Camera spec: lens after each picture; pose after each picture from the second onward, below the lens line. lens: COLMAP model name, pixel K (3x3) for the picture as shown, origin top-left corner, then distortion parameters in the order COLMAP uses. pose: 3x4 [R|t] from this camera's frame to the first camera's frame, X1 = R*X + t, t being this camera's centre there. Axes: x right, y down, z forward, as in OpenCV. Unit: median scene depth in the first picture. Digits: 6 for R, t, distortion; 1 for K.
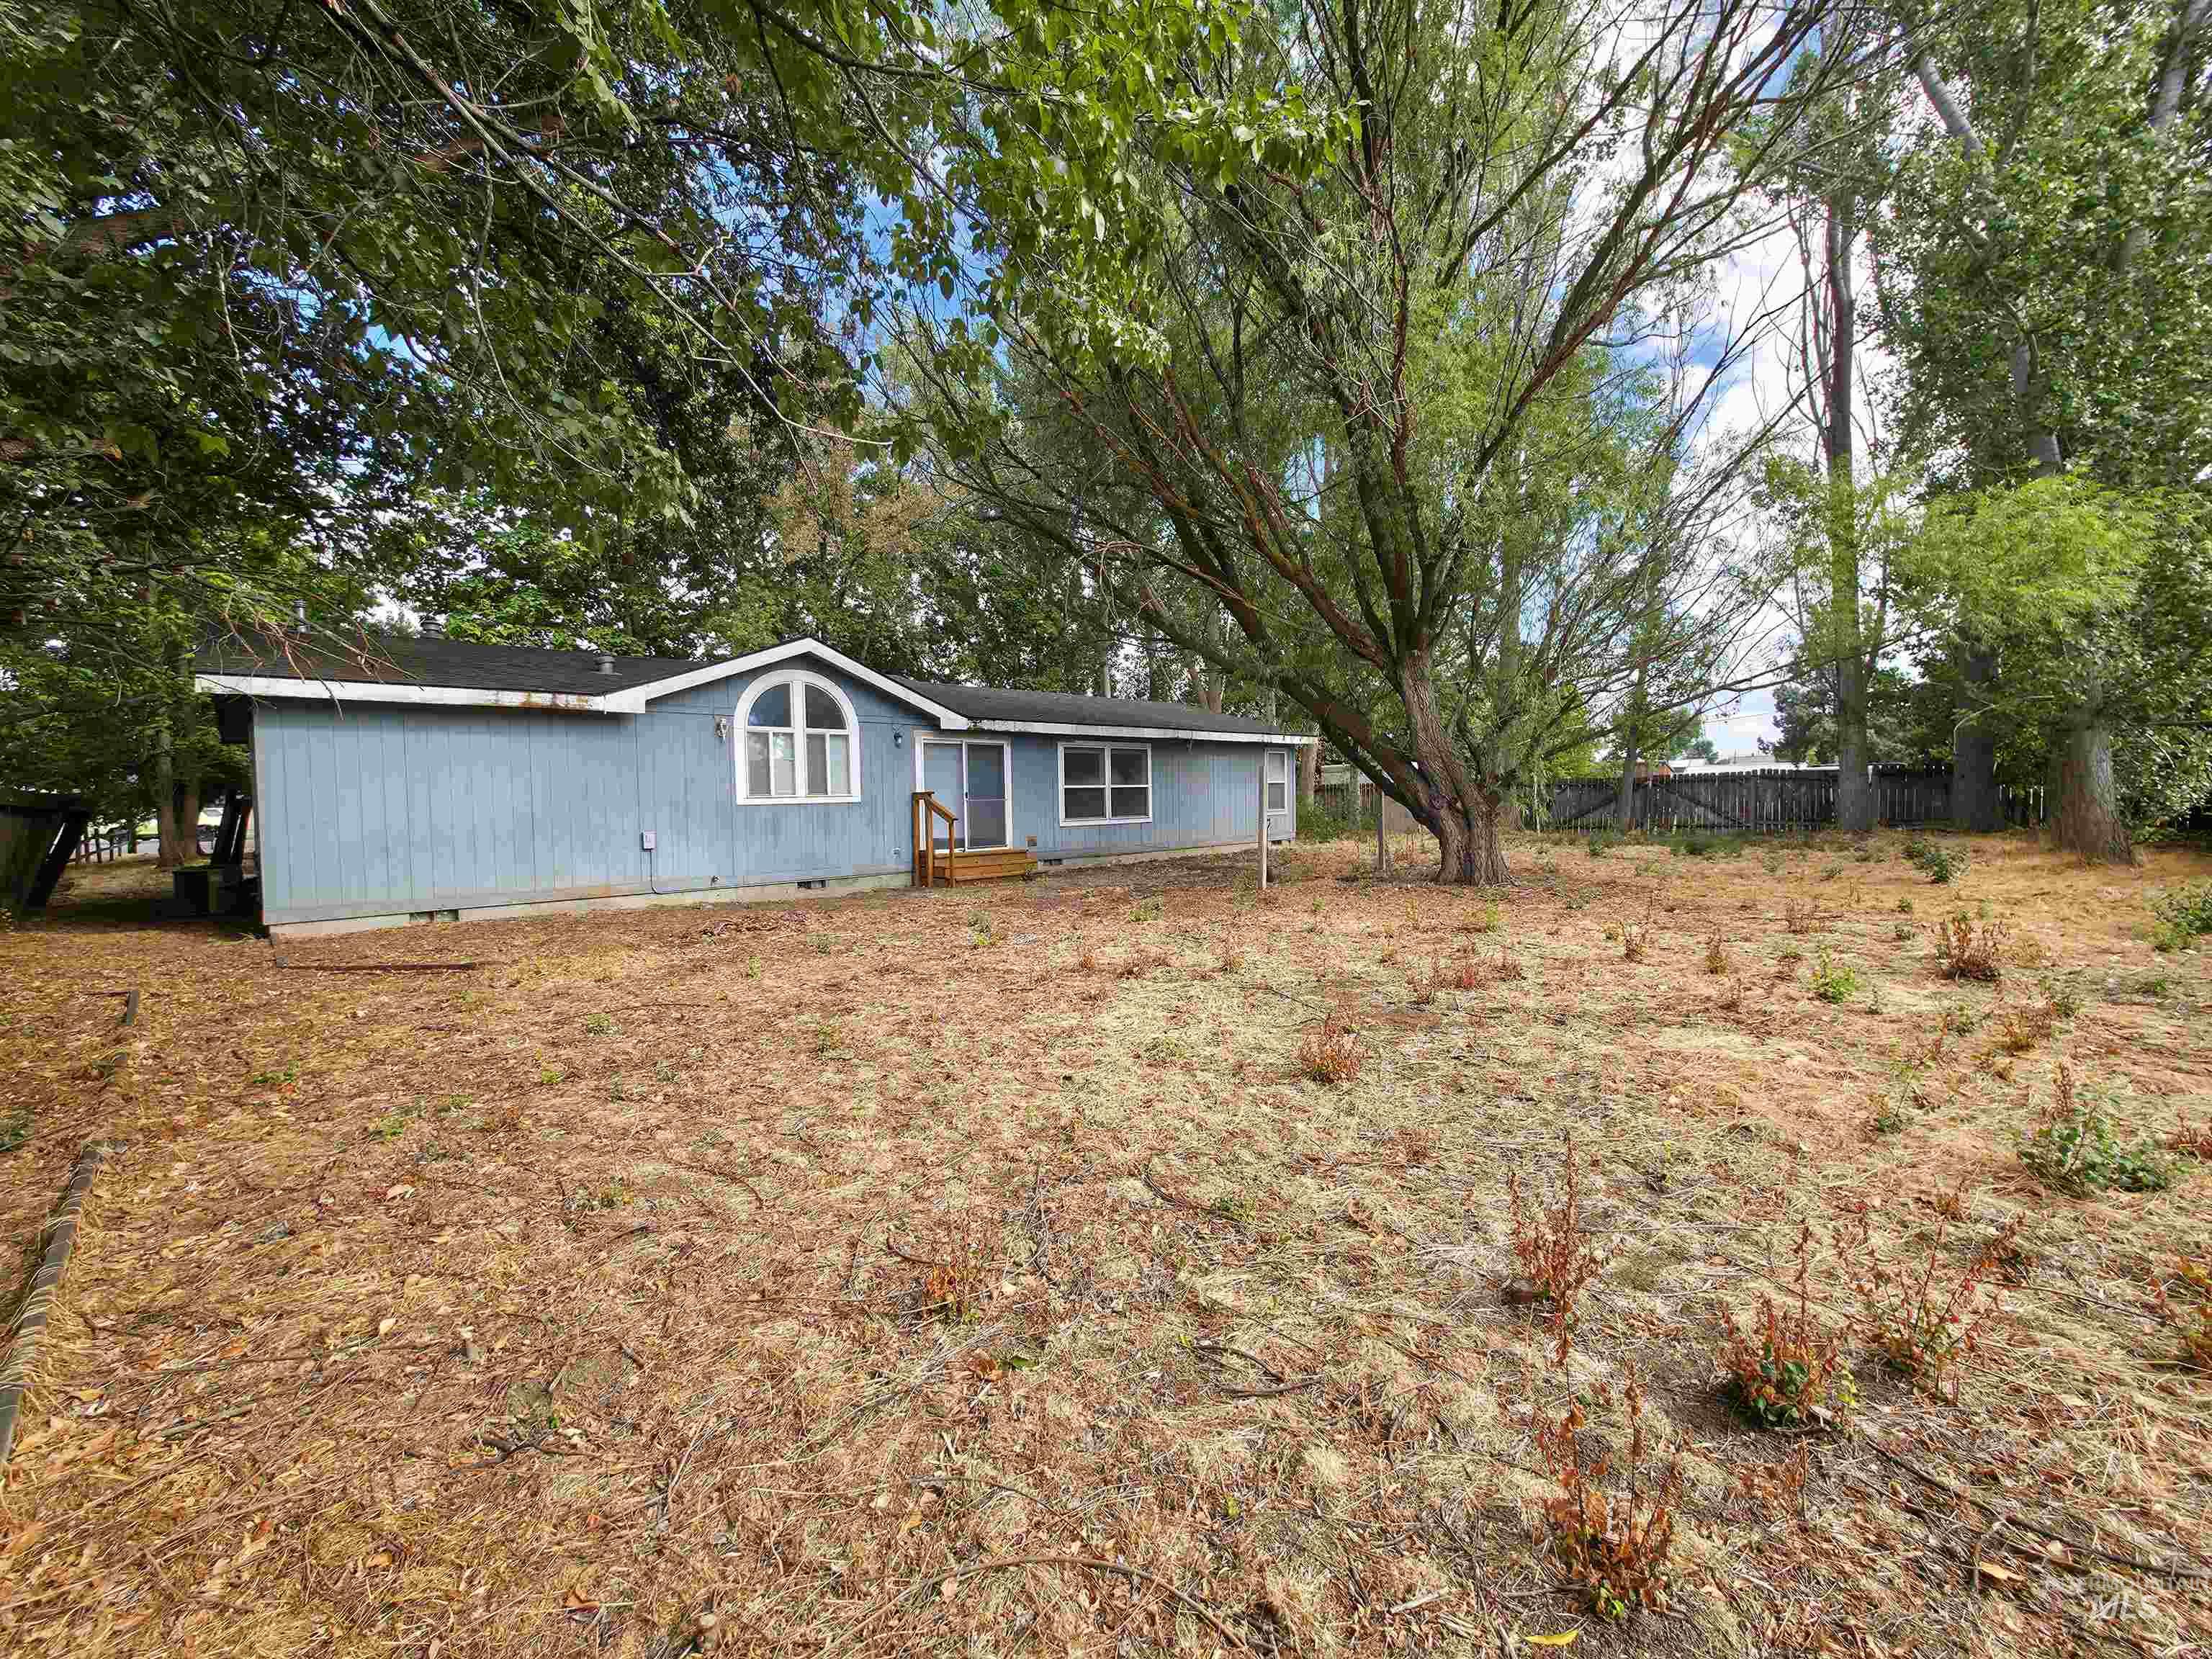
lens RADIAL K [[886.7, 0, 1108.1], [0, 886.7, 831.7], [0, 0, 1]] dist [0.002581, 0.000681]
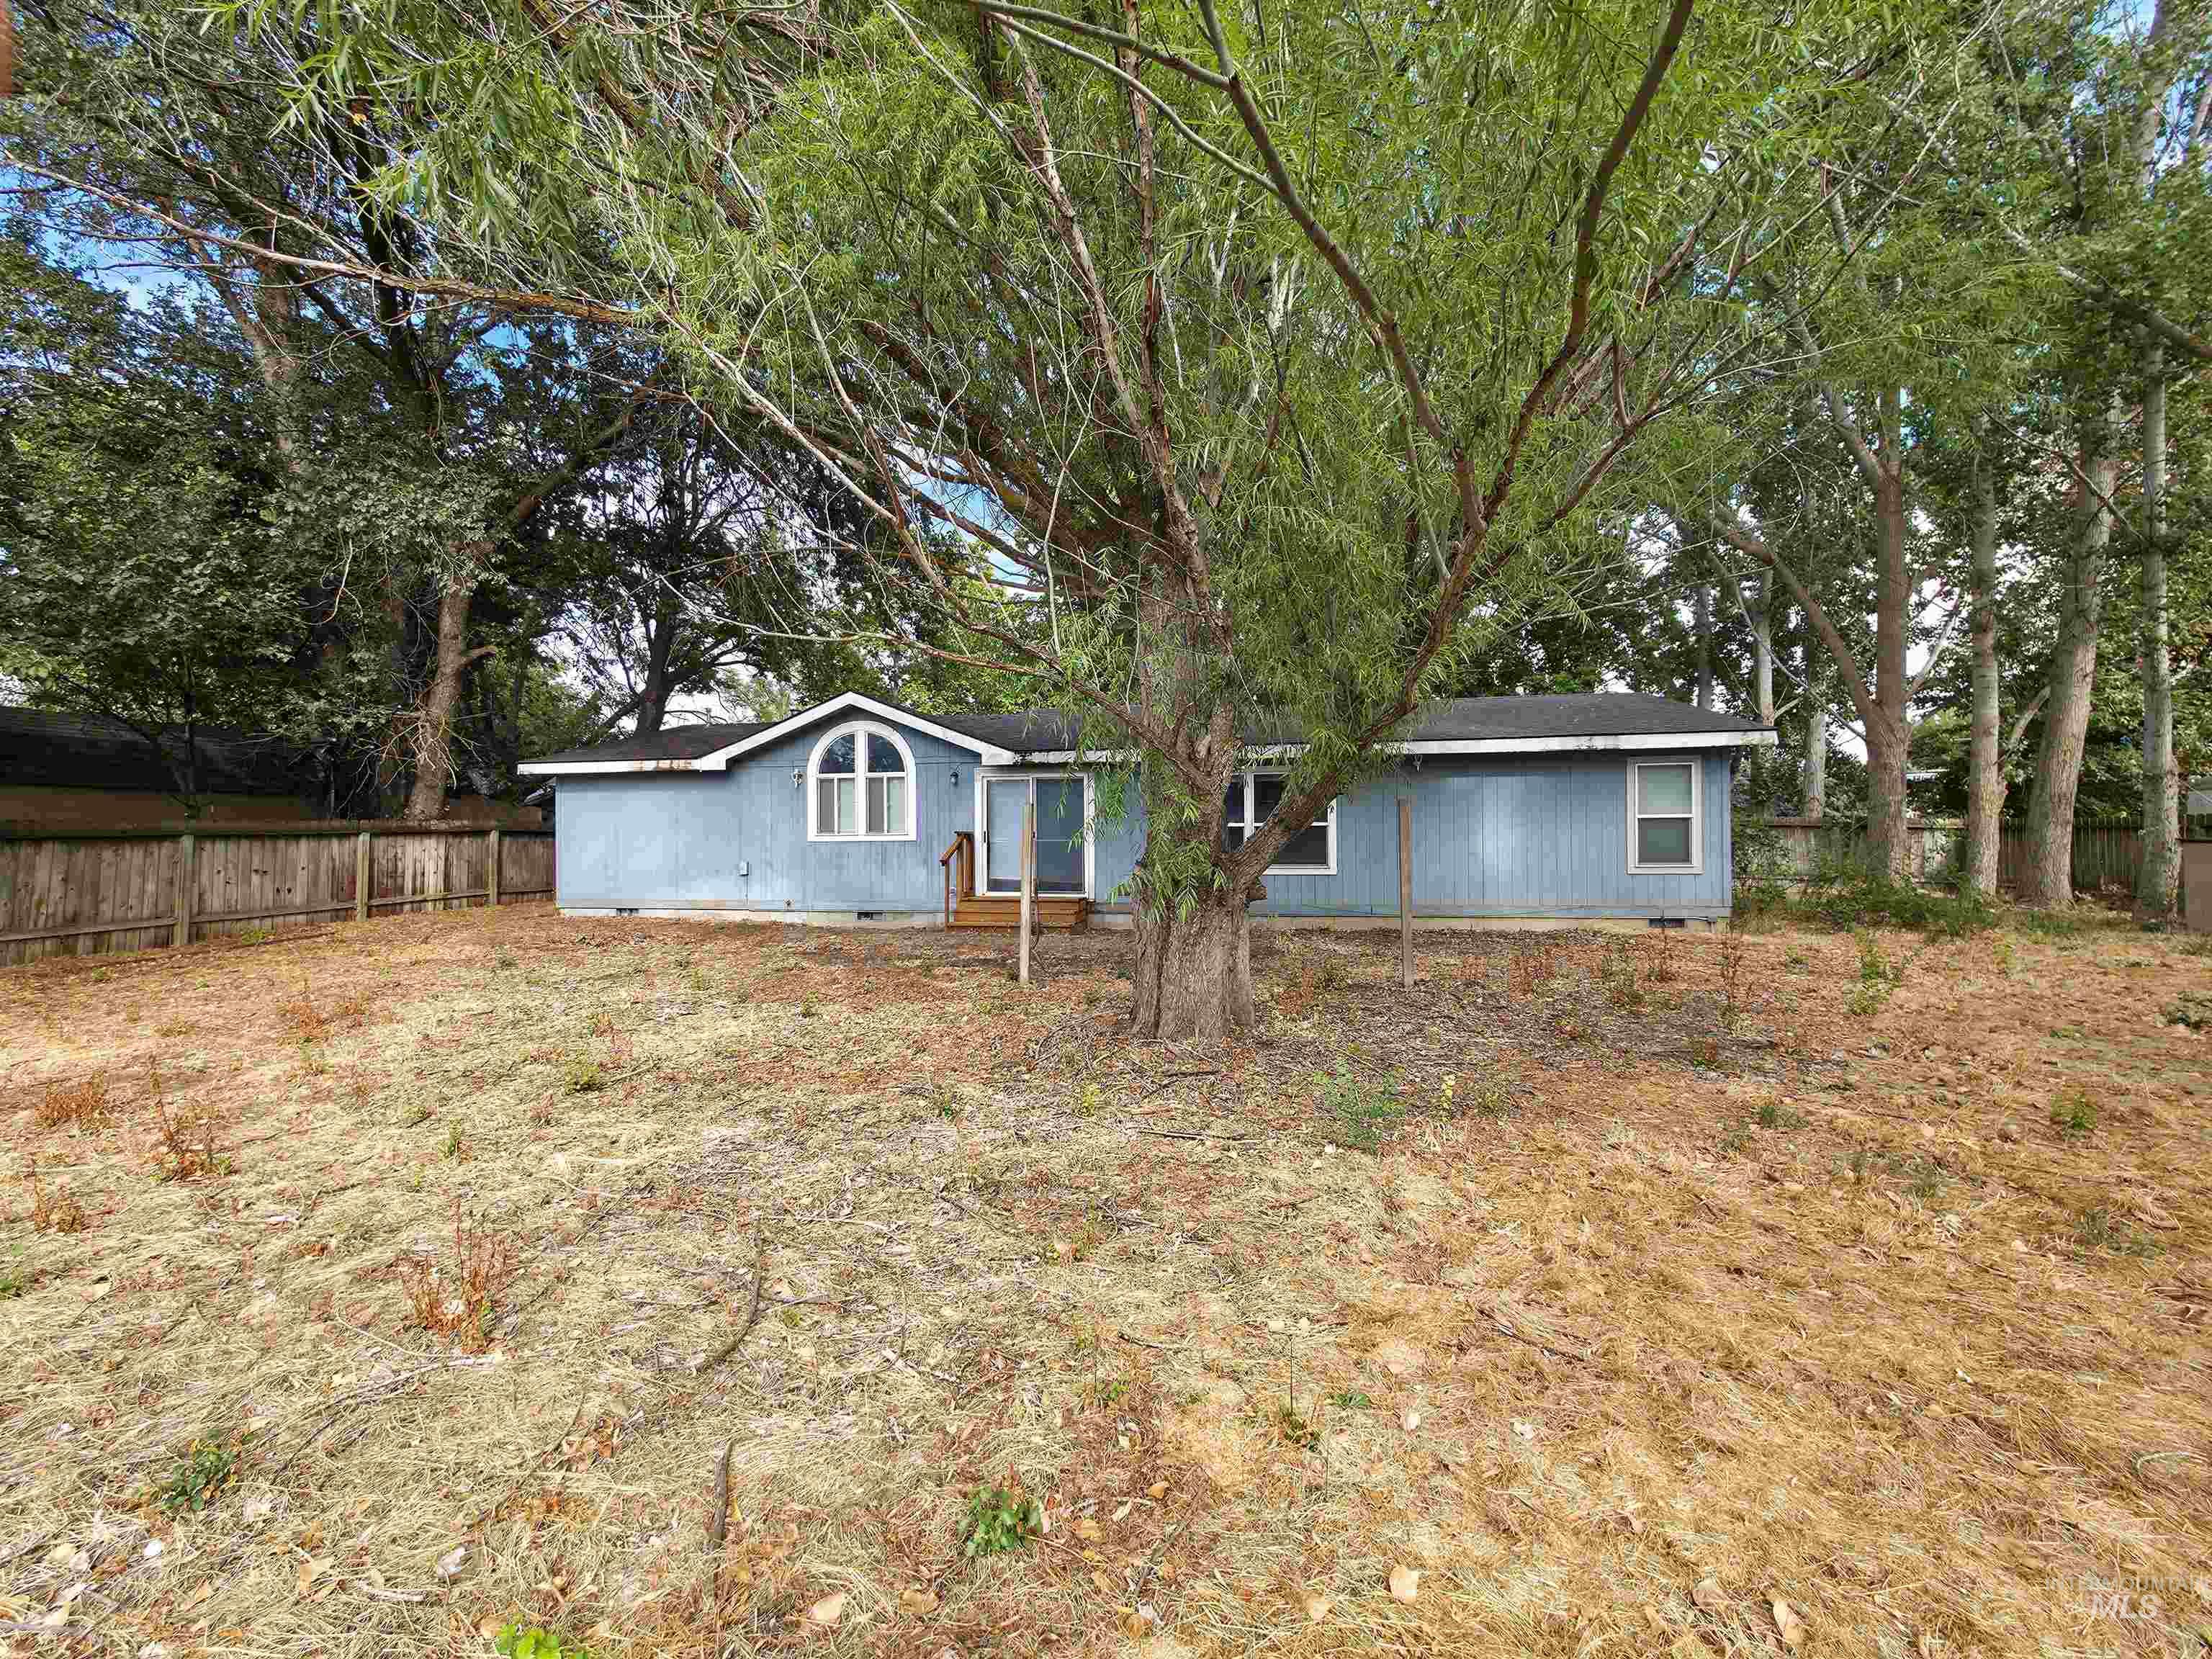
lens RADIAL K [[886.7, 0, 1107.1], [0, 886.7, 829.6], [0, 0, 1]] dist [0.002581, 0.000681]
pose [[0.574679, 0.009771, -0.818321, 0.730412], [-0.037272, 0.999204, -0.014244, -0.041592], [0.817530, 0.038686, 0.574585, 0.612689]]
